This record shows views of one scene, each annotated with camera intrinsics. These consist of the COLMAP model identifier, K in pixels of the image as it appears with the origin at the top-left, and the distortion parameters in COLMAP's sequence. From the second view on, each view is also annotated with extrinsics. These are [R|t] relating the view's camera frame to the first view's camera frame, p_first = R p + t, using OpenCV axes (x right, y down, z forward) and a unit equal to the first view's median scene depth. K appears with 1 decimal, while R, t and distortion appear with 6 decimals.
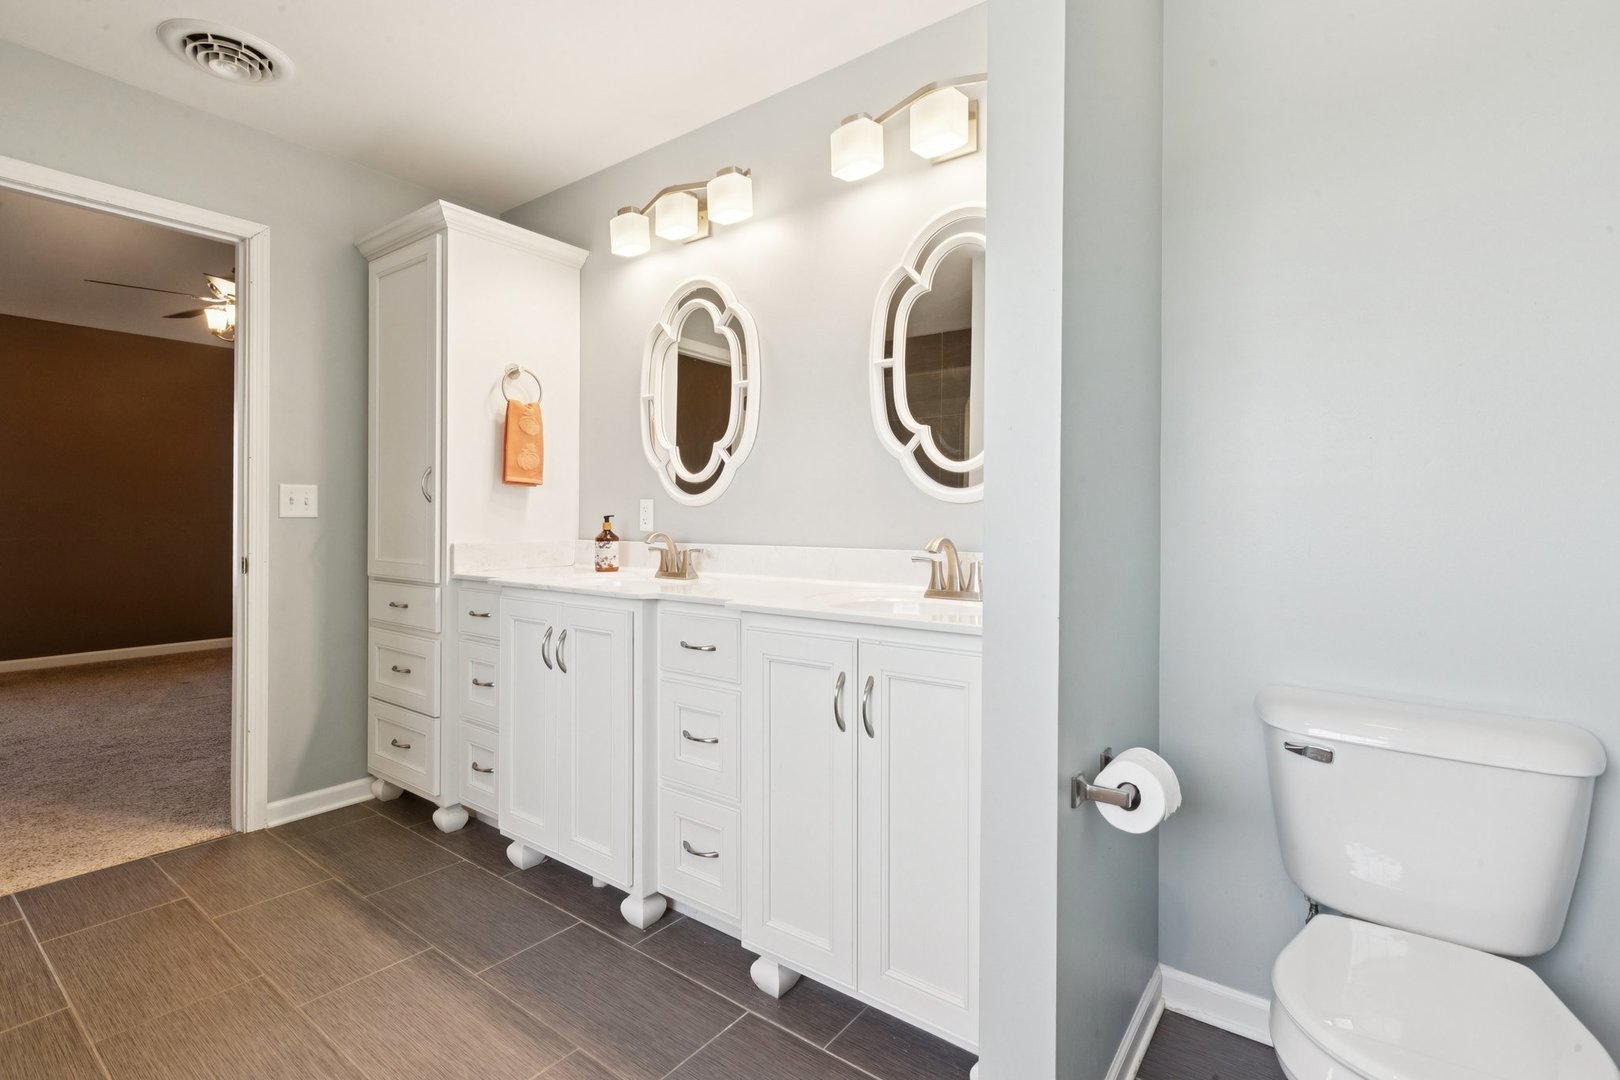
lens RADIAL K [[740.2, 0, 808.7], [0, 740.2, 527.8], [0, 0, 1]] dist [0.000996, 0.000081]
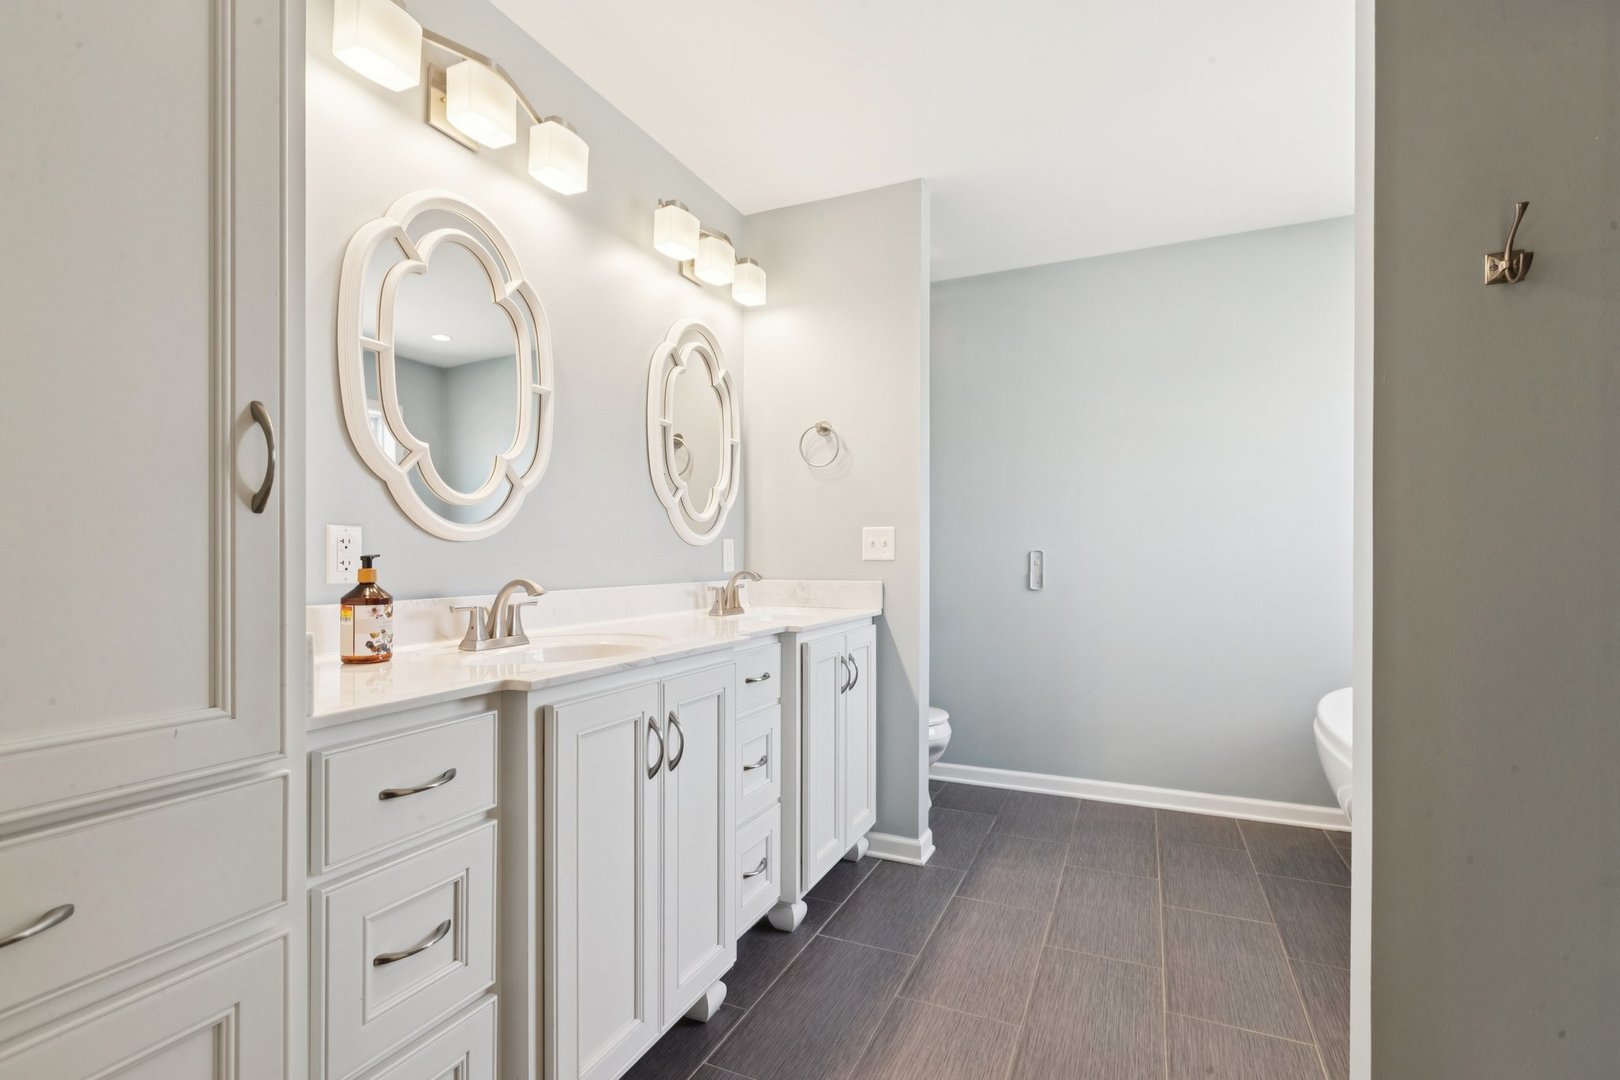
lens RADIAL K [[733.5, 0, 812.1], [0, 733.5, 547.2], [0, 0, 1]] dist [0.003231, 0.000942]
pose [[-0.207011, -0.002479, 0.978336, -0.845634], [0.003576, 0.999988, 0.003290, -0.021498], [-0.978332, 0.004180, -0.206999, 0.801175]]
